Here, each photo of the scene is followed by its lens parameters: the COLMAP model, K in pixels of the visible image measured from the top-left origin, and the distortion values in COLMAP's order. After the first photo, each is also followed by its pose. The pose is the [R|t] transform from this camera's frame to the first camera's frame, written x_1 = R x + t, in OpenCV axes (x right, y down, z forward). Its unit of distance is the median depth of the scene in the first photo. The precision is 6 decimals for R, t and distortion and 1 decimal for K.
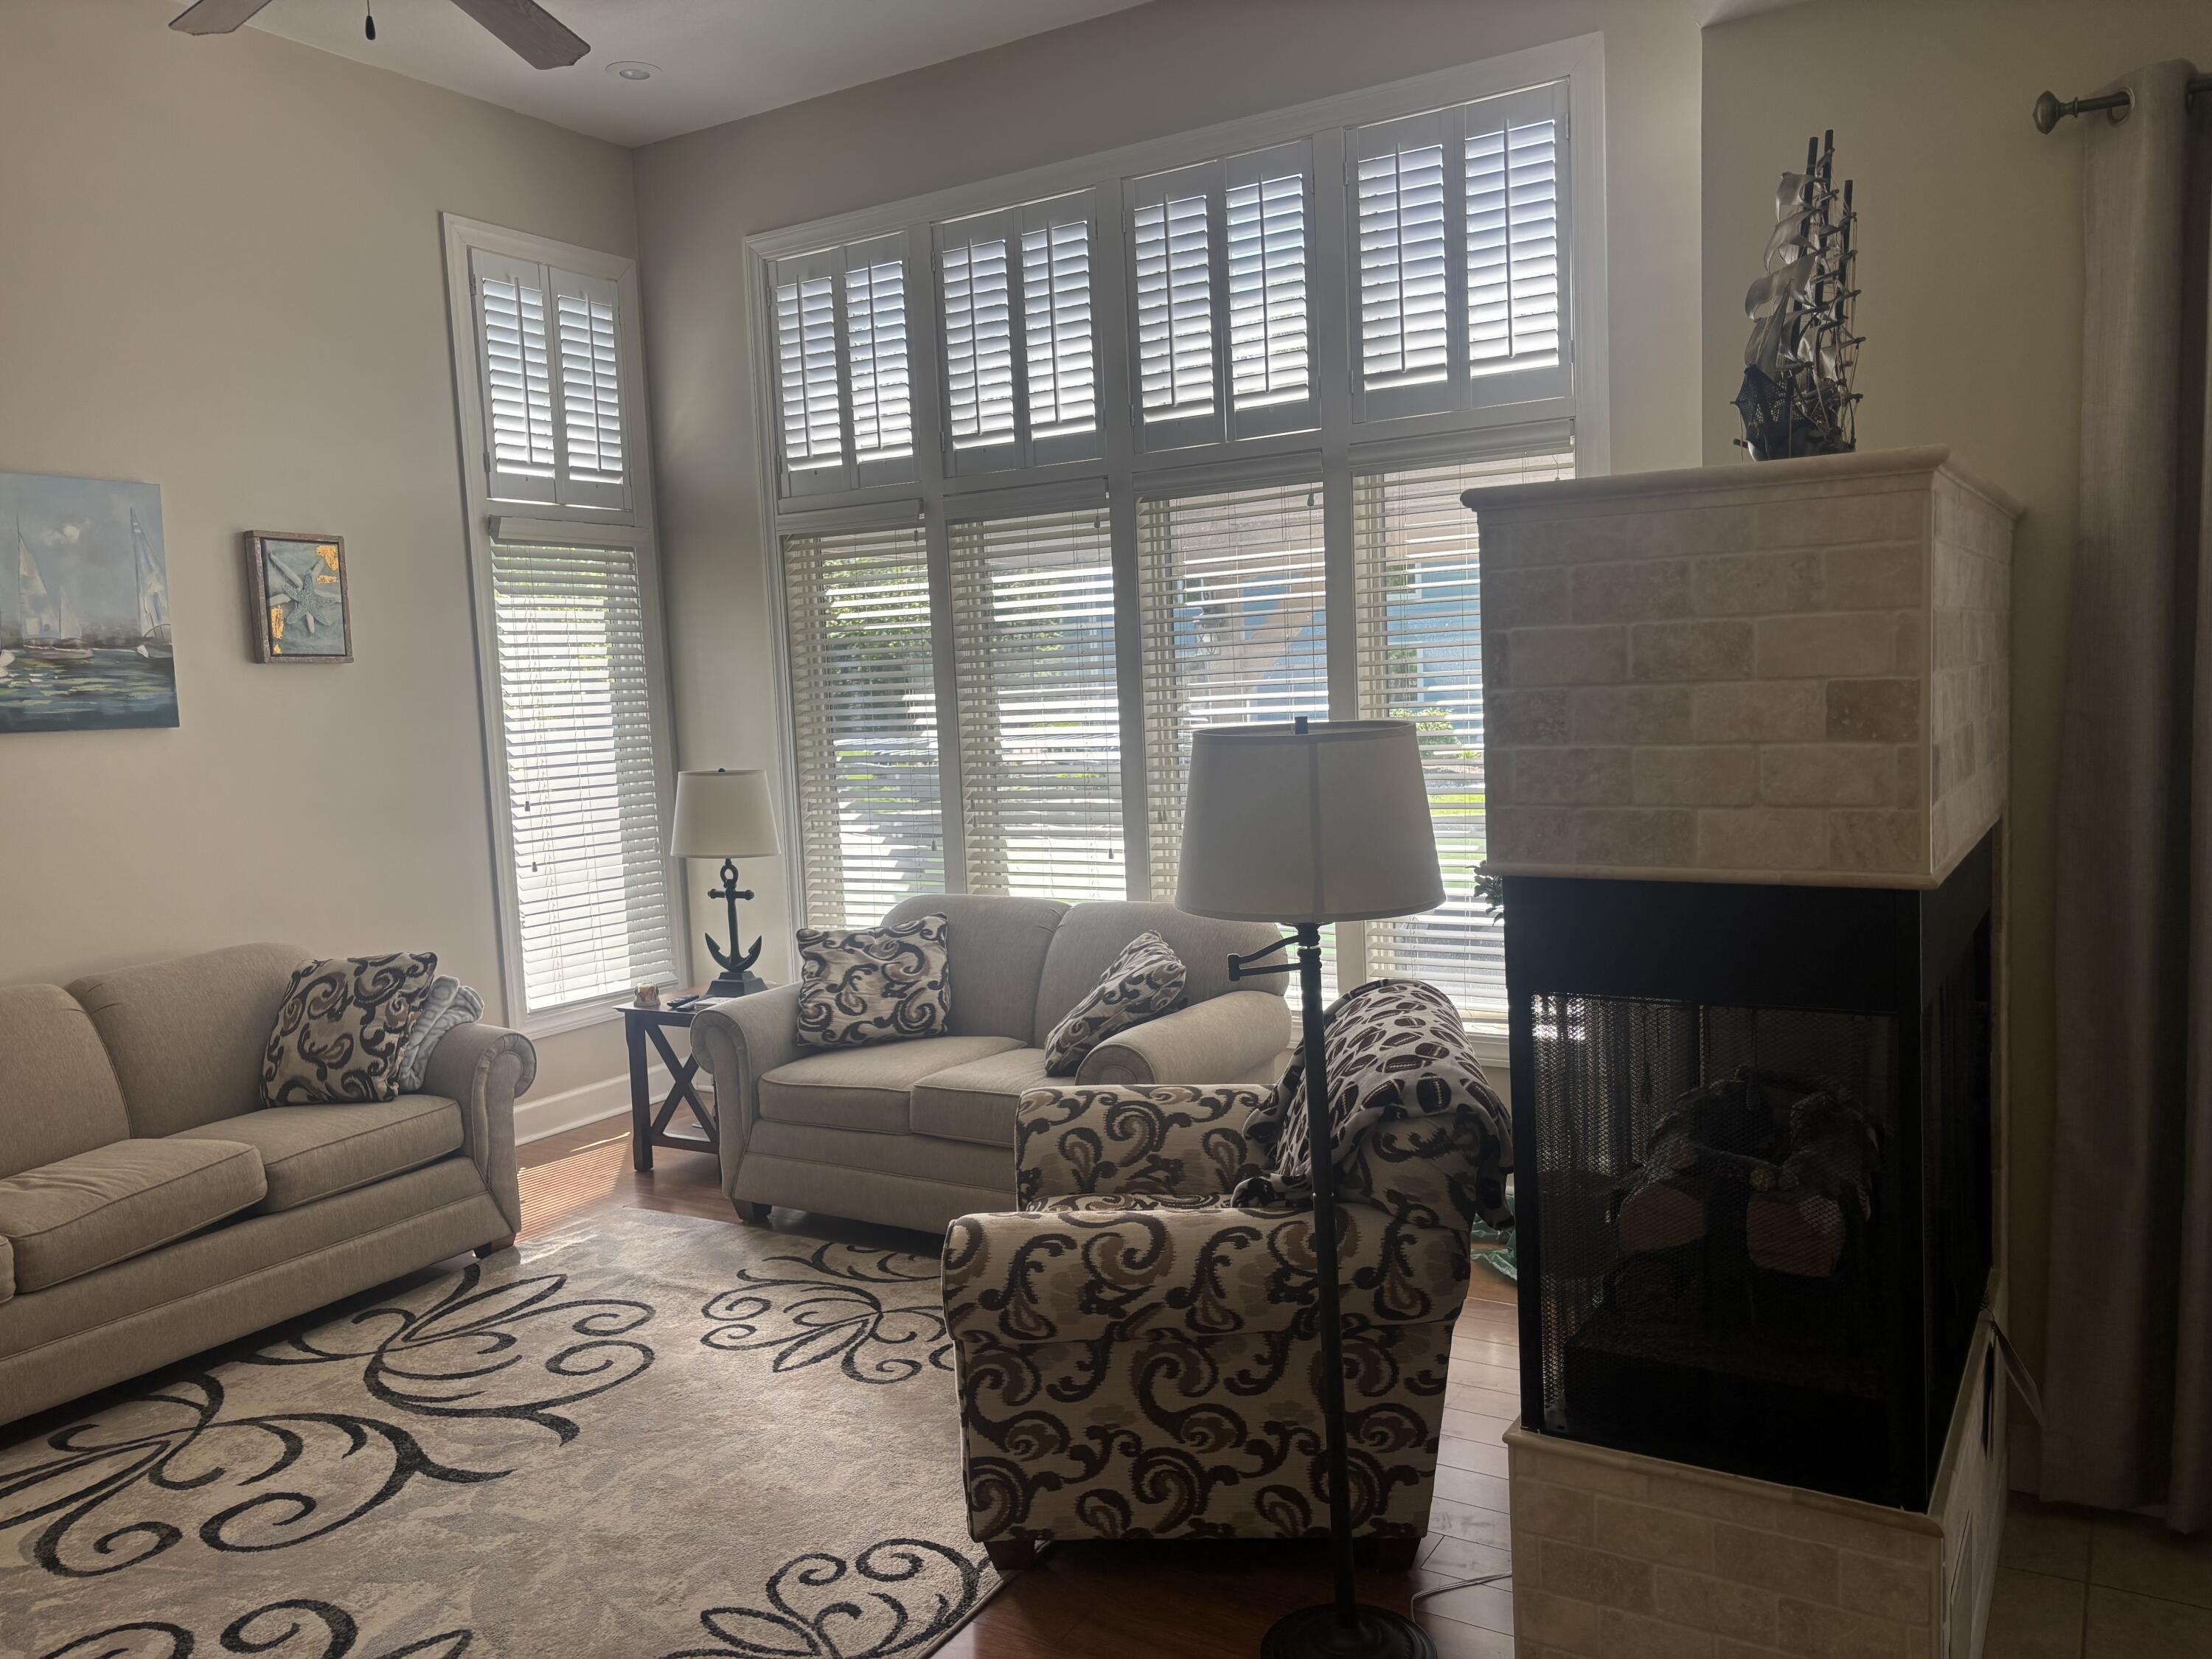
lens RADIAL K [[1672.2, 0, 1107.9], [0, 1672.2, 839.6], [0, 0, 1]] dist [0.046251, -0.056652]
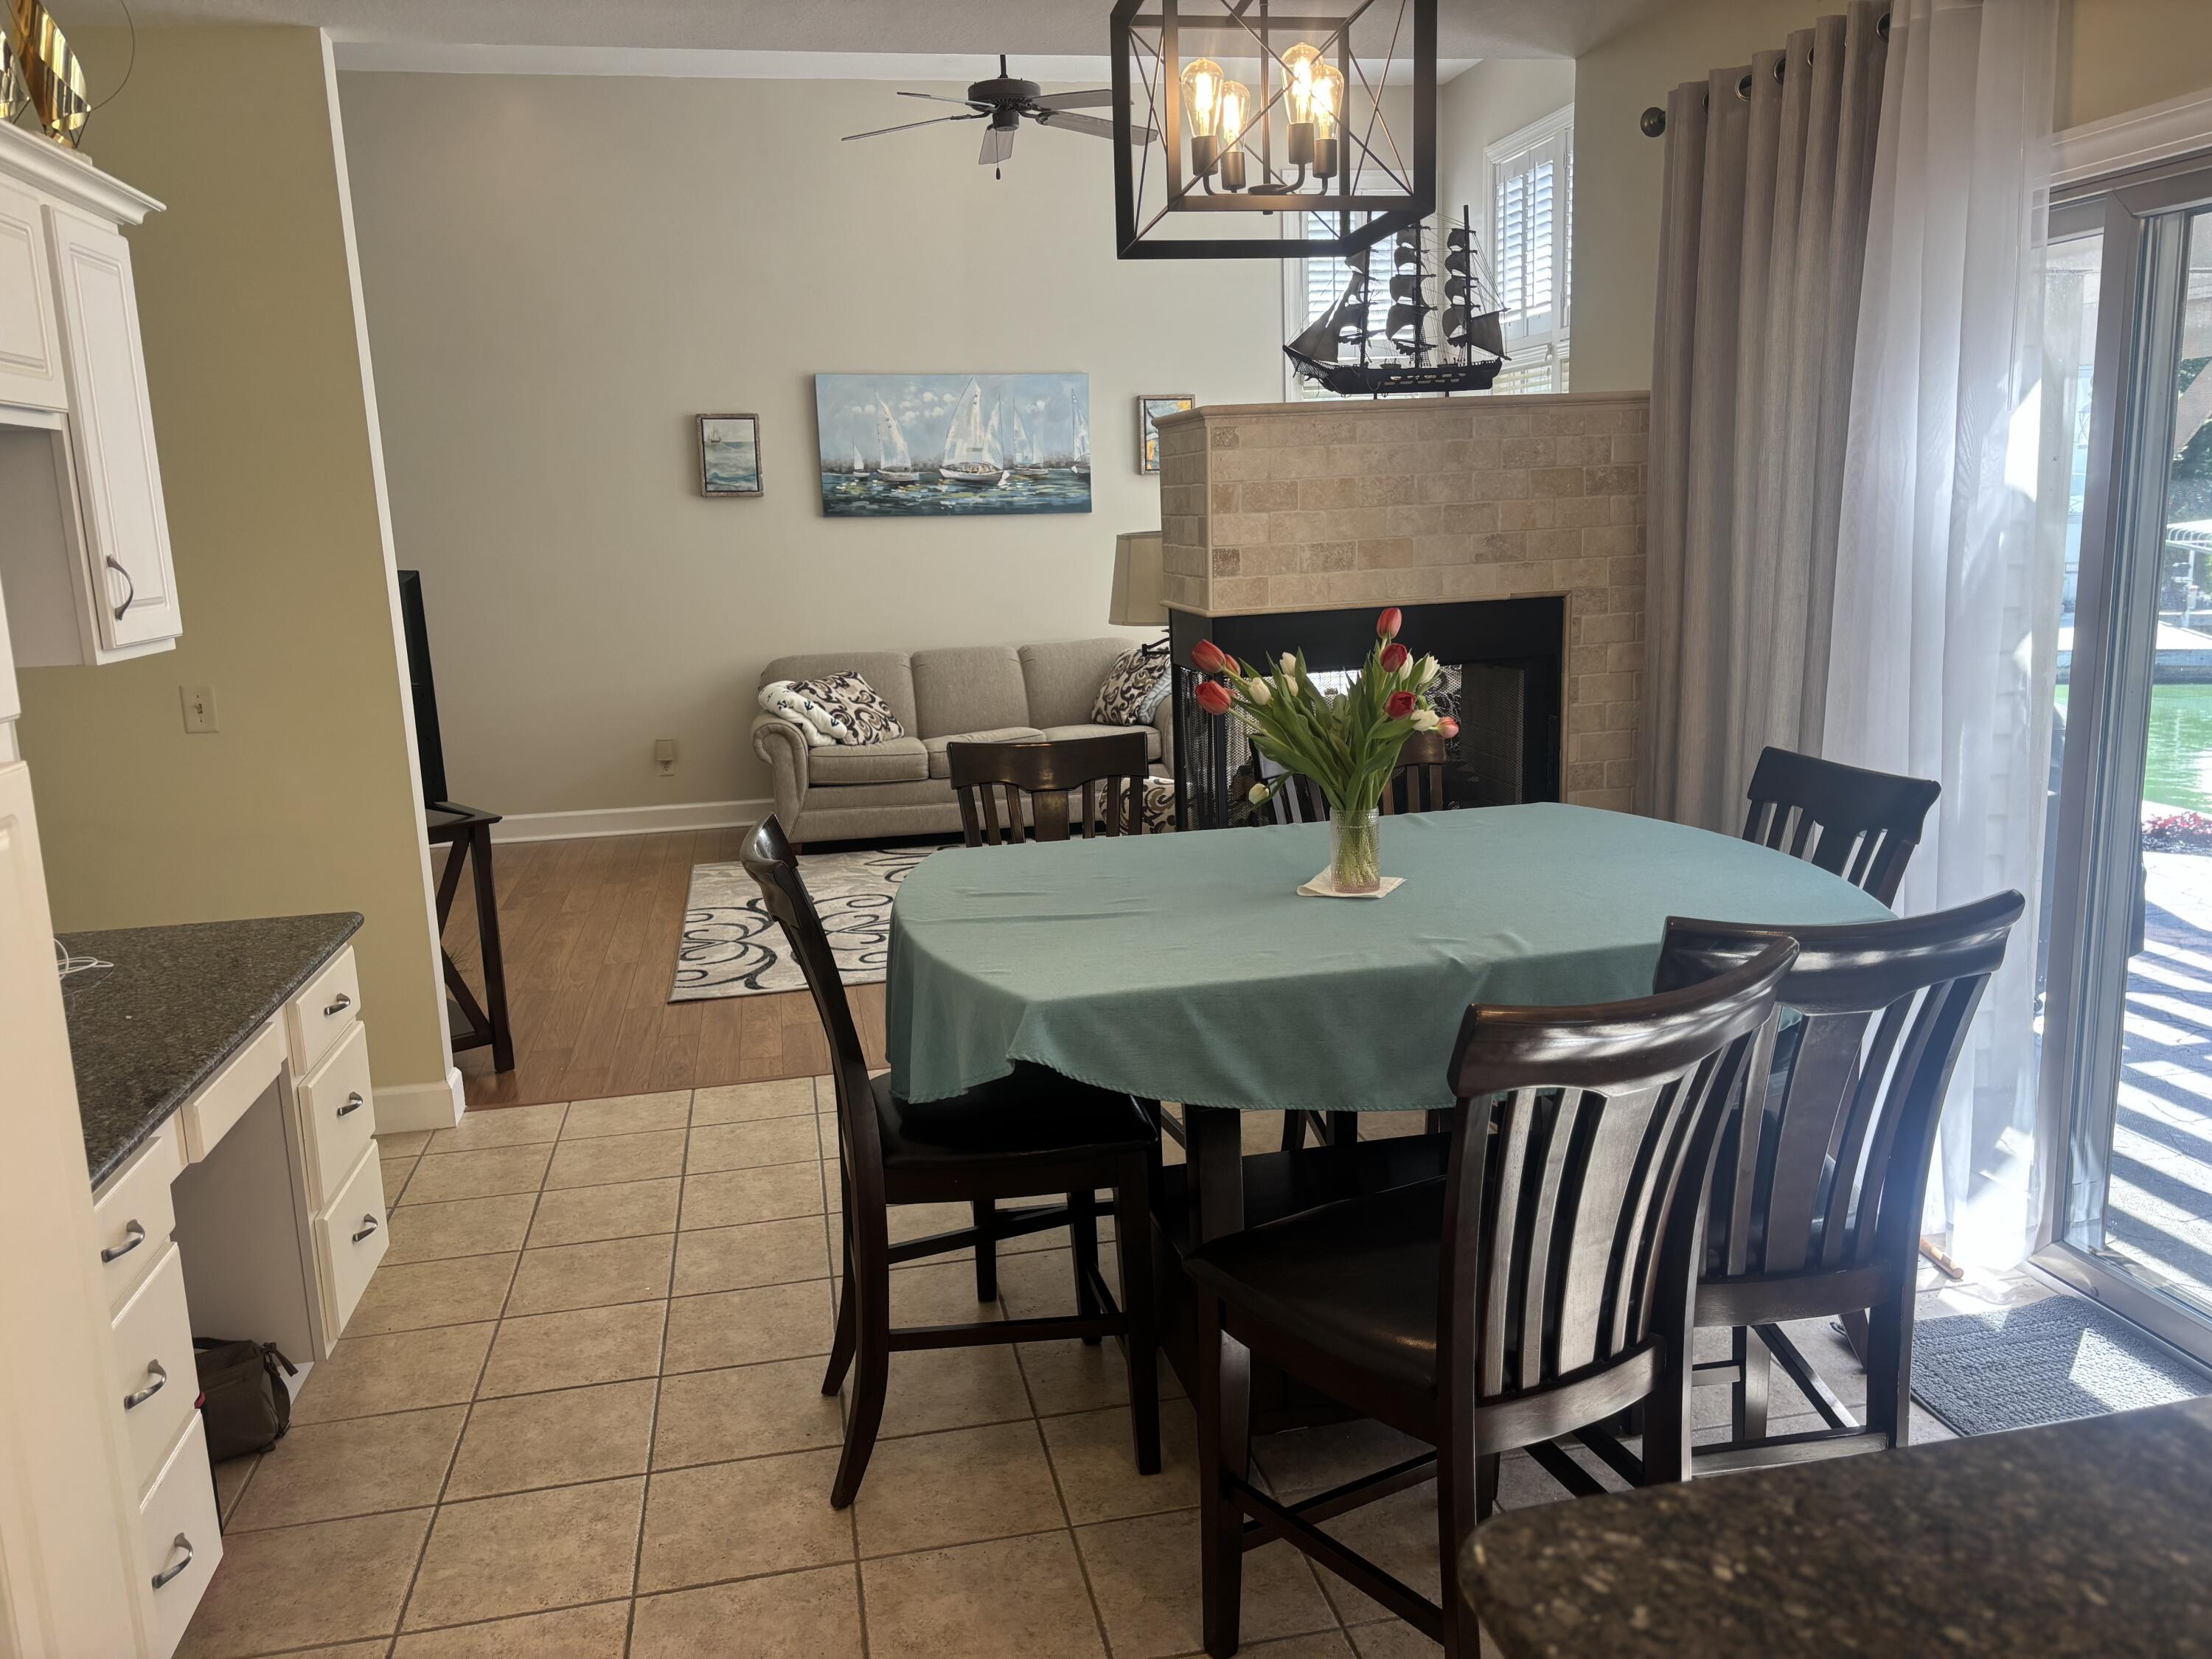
lens RADIAL K [[1661.4, 0, 1106.0], [0, 1661.4, 829.5], [0, 0, 1]] dist [0.092917, -0.121190]
pose [[0.683930, 0.151030, -0.713744, 0.845905], [-0.065027, 0.987063, 0.146554, 0.005687], [0.726644, -0.053820, 0.684903, -0.241545]]
